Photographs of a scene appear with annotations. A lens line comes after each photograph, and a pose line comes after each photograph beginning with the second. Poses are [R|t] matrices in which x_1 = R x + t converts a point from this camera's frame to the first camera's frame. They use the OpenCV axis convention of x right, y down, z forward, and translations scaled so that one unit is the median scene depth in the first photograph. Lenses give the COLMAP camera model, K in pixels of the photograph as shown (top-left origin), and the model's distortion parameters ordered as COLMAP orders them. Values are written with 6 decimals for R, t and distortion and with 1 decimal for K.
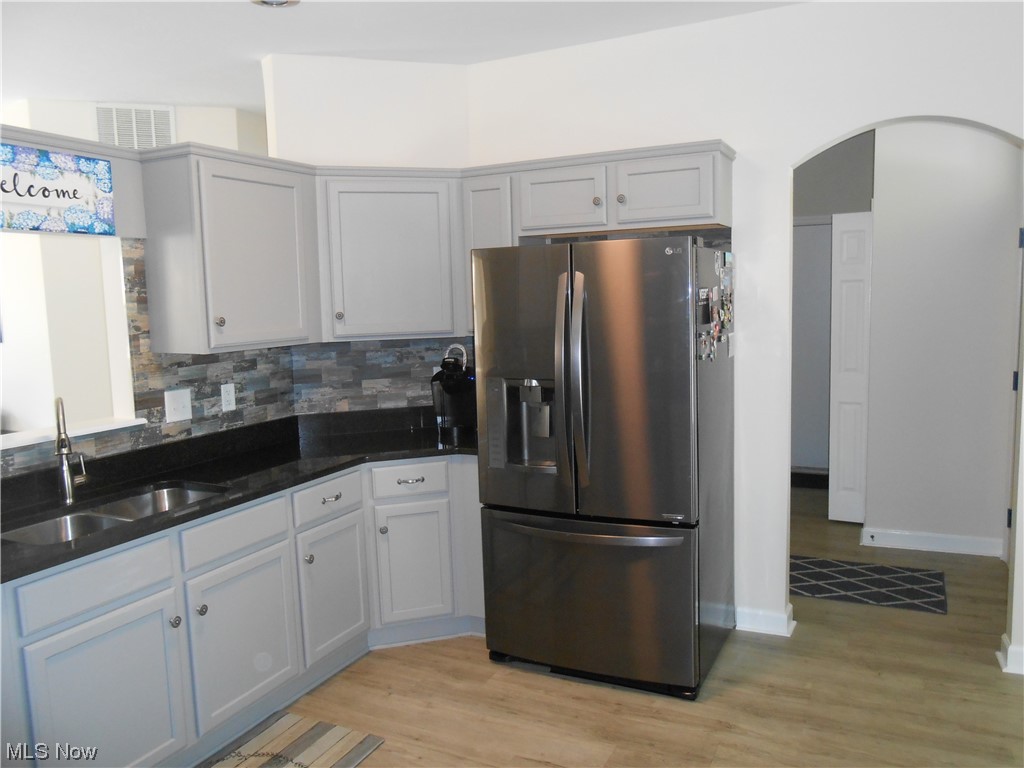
lens RADIAL K [[793.3, 0, 518.4], [0, 793.3, 383.3], [0, 0, 1]] dist [-0.047582, 0.053062]
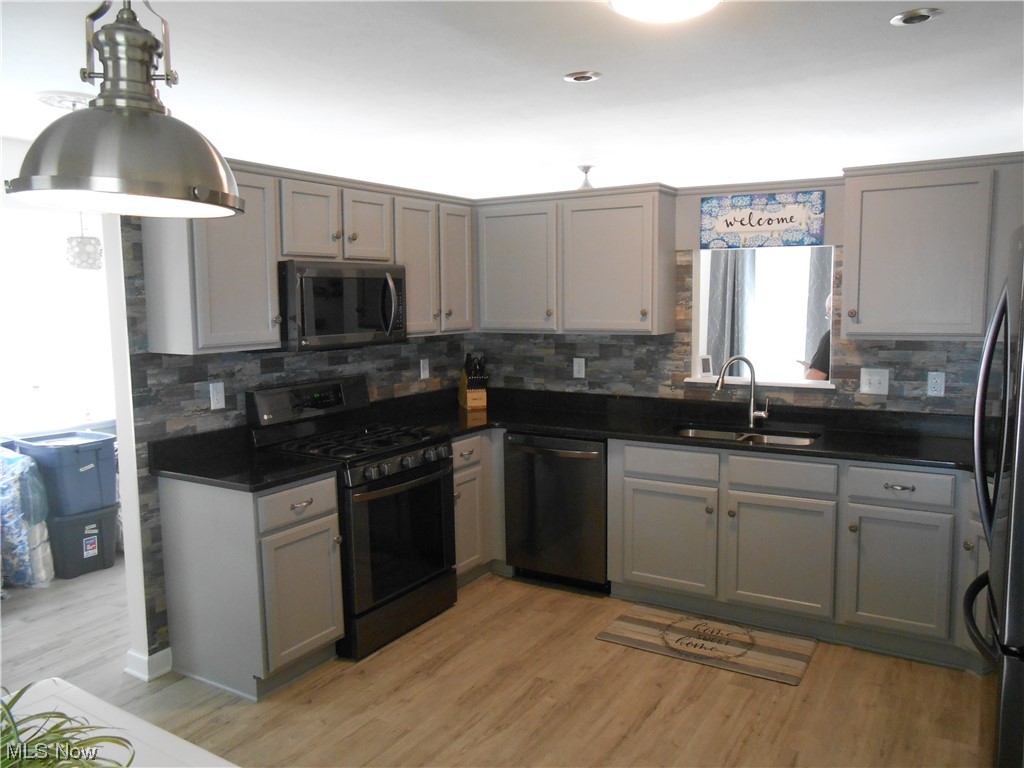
lens RADIAL K [[793.3, 0, 525.2], [0, 793.3, 383.5], [0, 0, 1]] dist [-0.047582, 0.053062]
pose [[-0.086422, 0.136206, -0.986904, 0.953016], [-0.096551, 0.984802, 0.144371, -0.107908], [0.991569, 0.107763, -0.071958, 0.661500]]
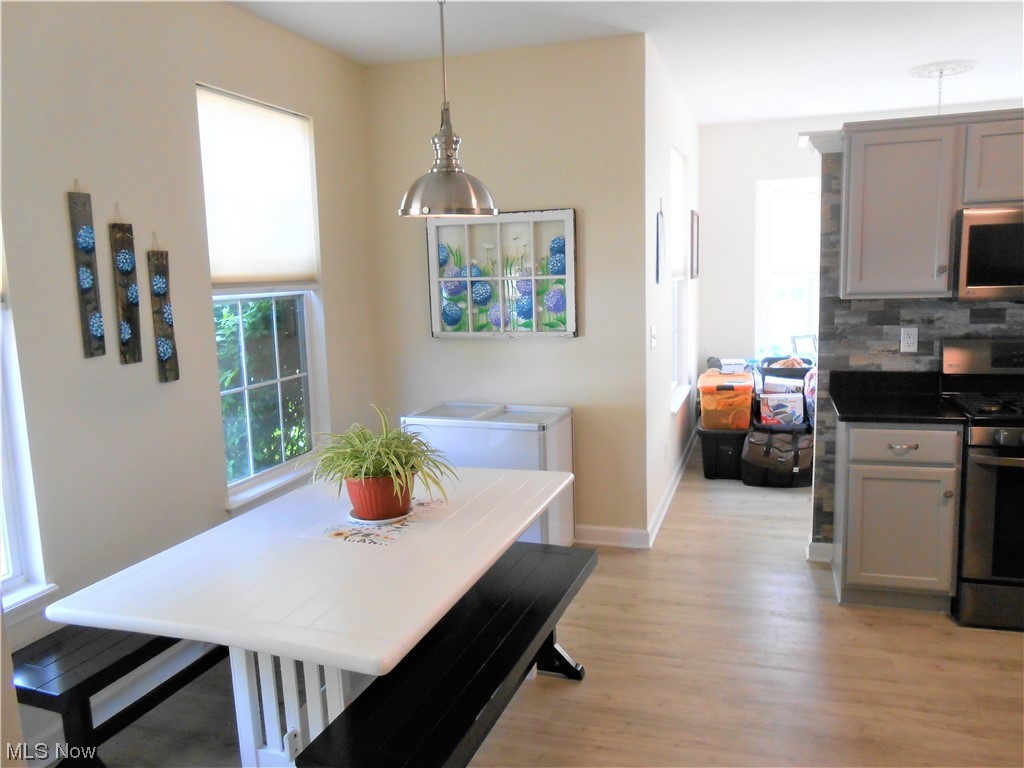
lens RADIAL K [[793.3, 0, 515.6], [0, 793.3, 390.2], [0, 0, 1]] dist [-0.047582, 0.053062]
pose [[-0.989469, 0.080448, -0.120330, 0.616526], [0.047137, 0.965096, 0.257621, -0.154628], [0.136855, 0.249236, -0.958724, 1.281554]]
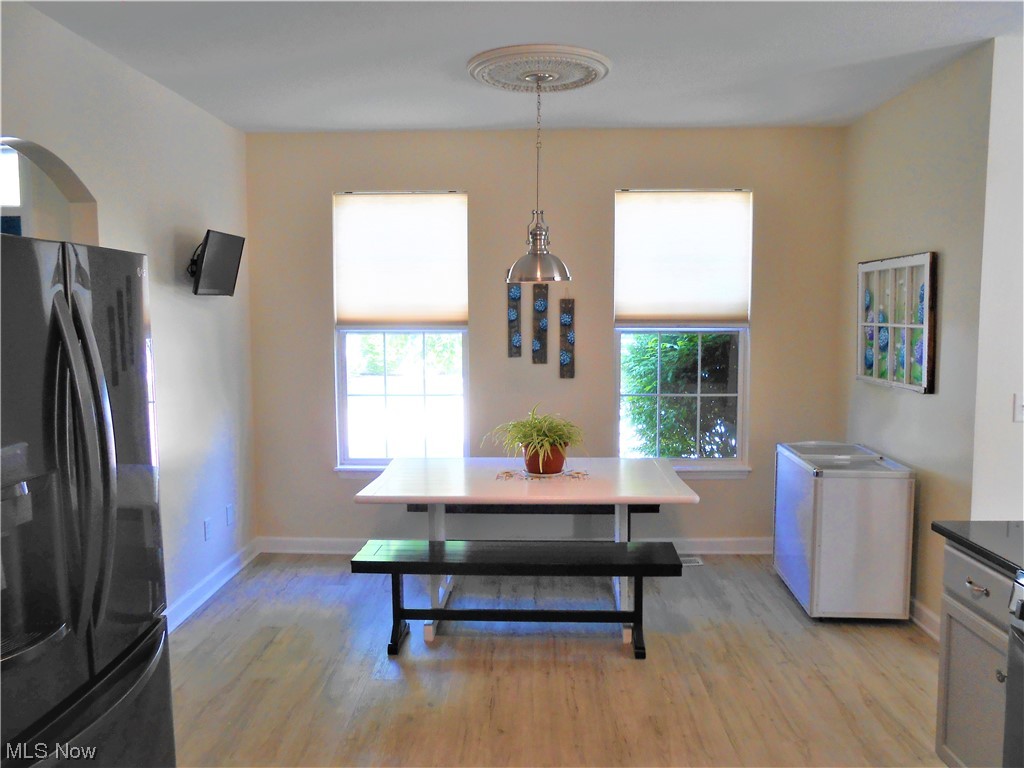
lens RADIAL K [[793.3, 0, 504.1], [0, 793.3, 383.9], [0, 0, 1]] dist [-0.047582, 0.053062]
pose [[-0.409215, -0.046134, 0.911271, -0.572102], [0.114597, 0.988214, 0.101491, -0.095407], [-0.905213, 0.145960, -0.399105, 1.020993]]
